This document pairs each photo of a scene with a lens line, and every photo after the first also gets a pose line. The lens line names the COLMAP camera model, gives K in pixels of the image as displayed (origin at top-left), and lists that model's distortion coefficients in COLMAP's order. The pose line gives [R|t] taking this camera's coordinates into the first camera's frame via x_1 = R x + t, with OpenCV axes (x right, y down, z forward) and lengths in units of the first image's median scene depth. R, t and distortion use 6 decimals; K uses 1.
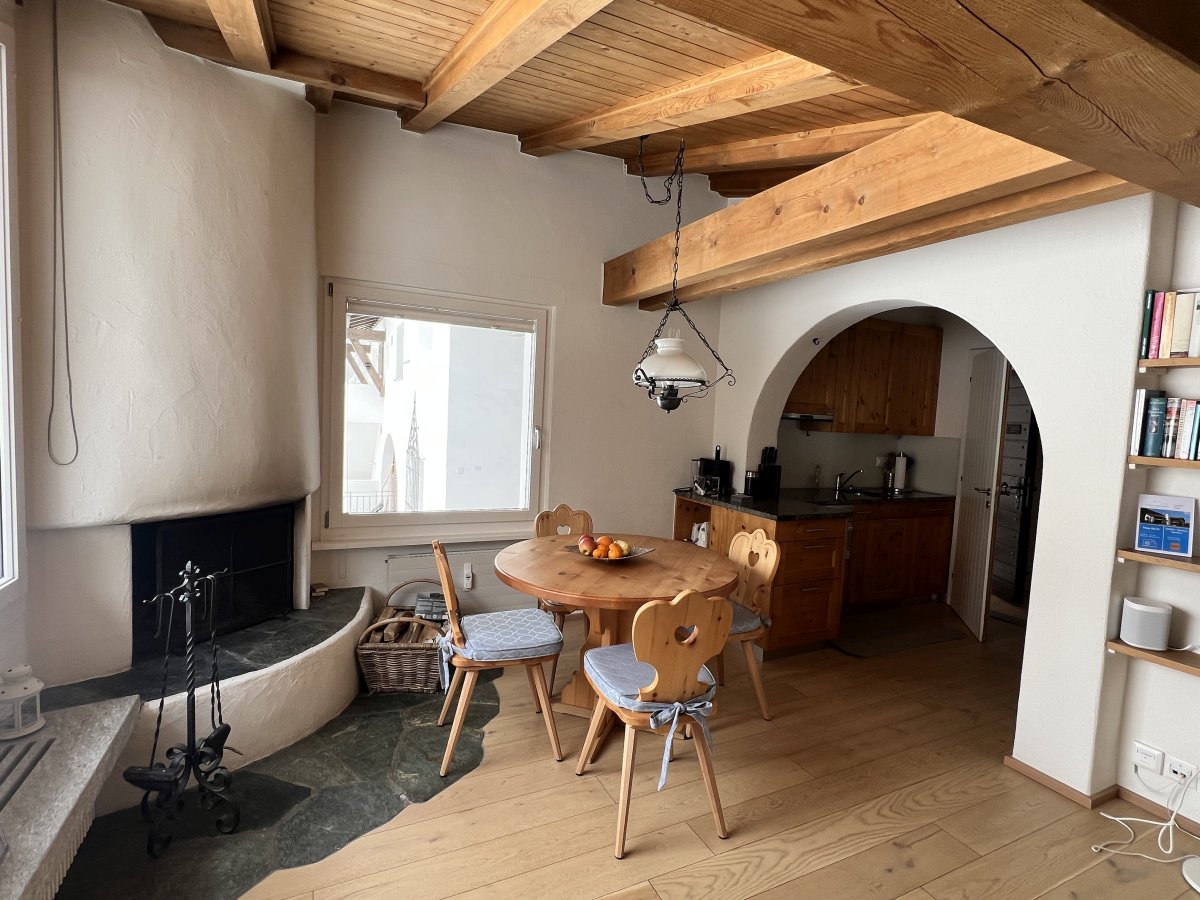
lens RADIAL K [[589.6, 0, 600.9], [0, 589.6, 457.2], [0, 0, 1]] dist [-0.002315, 0.000714]
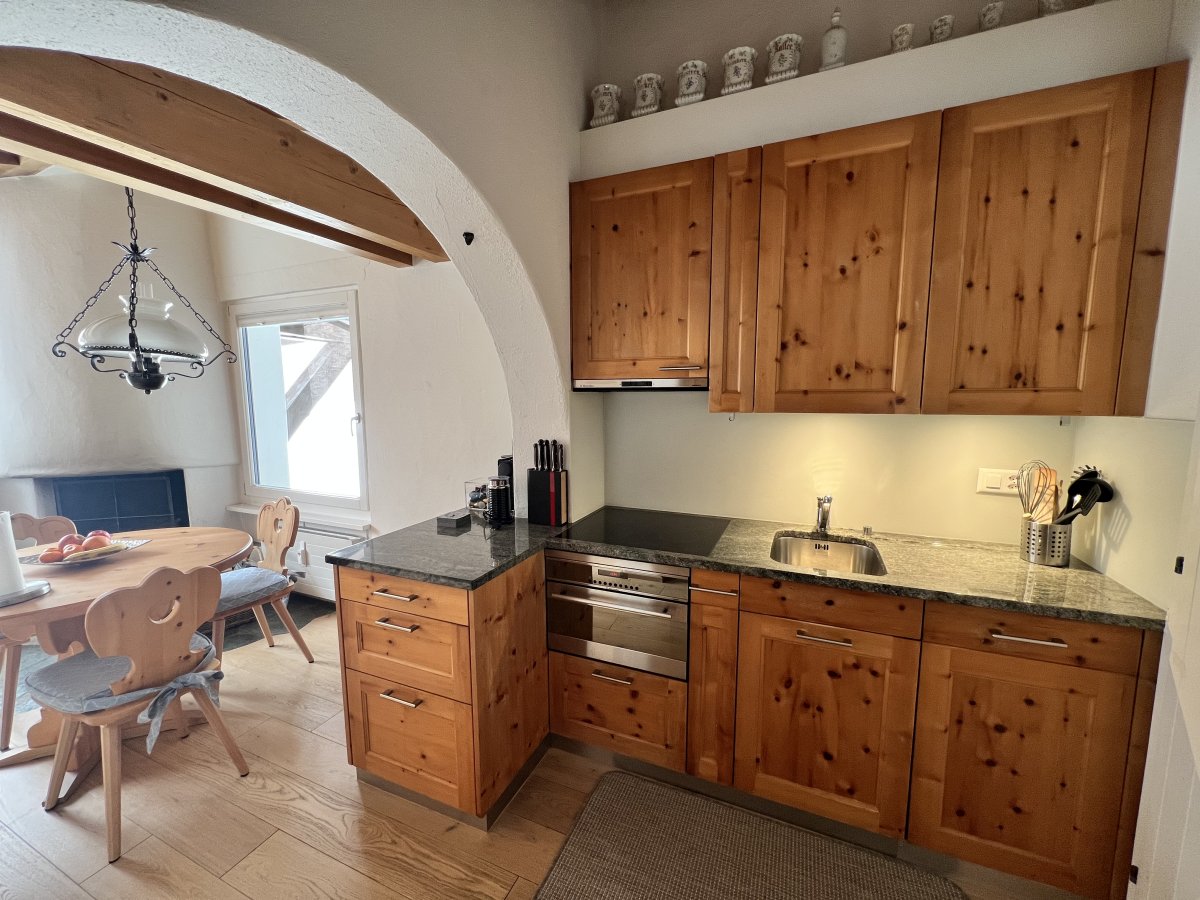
lens RADIAL K [[475.4, 0, 600.0], [0, 475.4, 450.0], [0, 0, 1]] dist [0.000291, 0.000148]
pose [[0.651902, 0.037170, -0.757391, 1.104890], [-0.020898, 0.999299, 0.031055, -0.036925], [0.758015, -0.004417, 0.652222, 1.173671]]
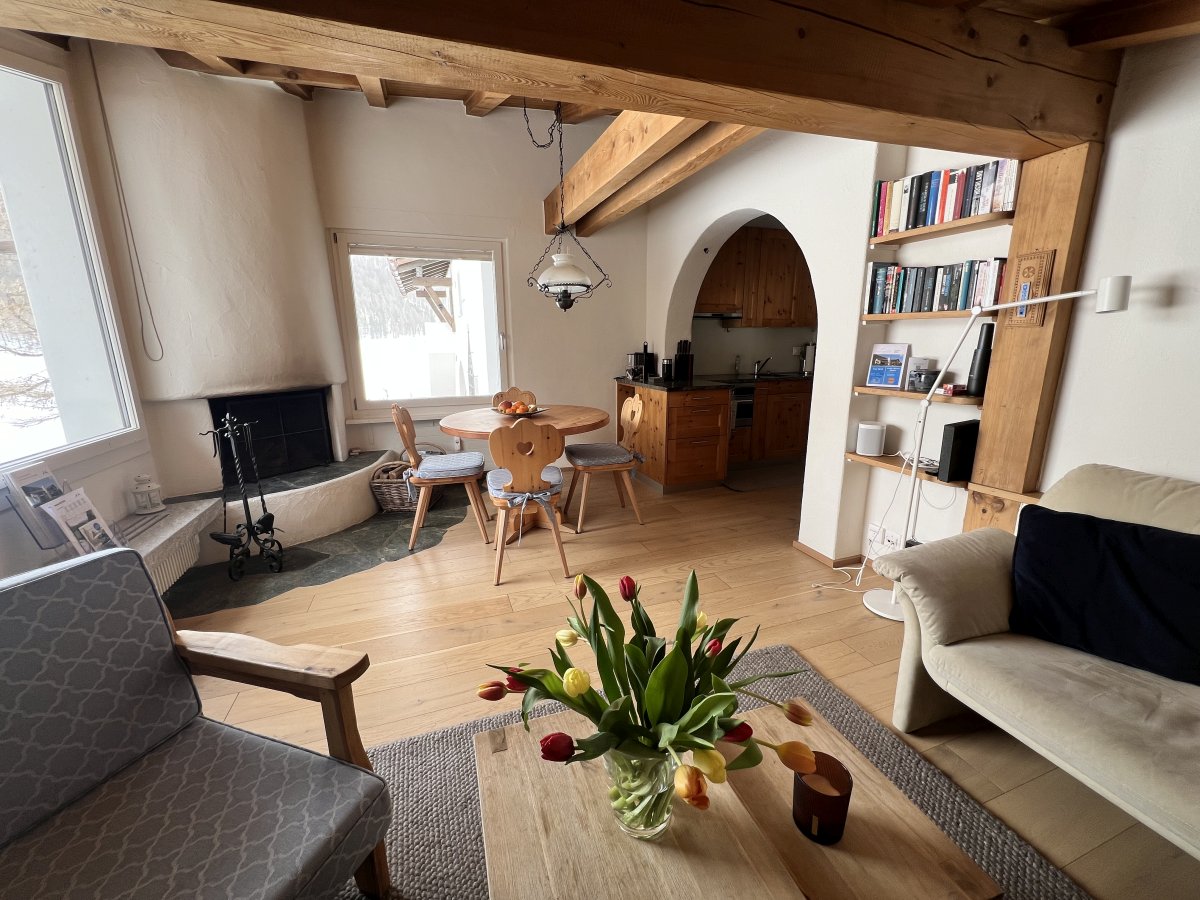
lens RADIAL K [[482.7, 0, 602.4], [0, 482.7, 453.9], [0, 0, 1]] dist [-0.000298, 0.000010]
pose [[0.992547, -0.029910, -0.118131, 0.365209], [0.047665, 0.987467, 0.150458, 0.099264], [0.112150, -0.154968, 0.981533, -0.166107]]
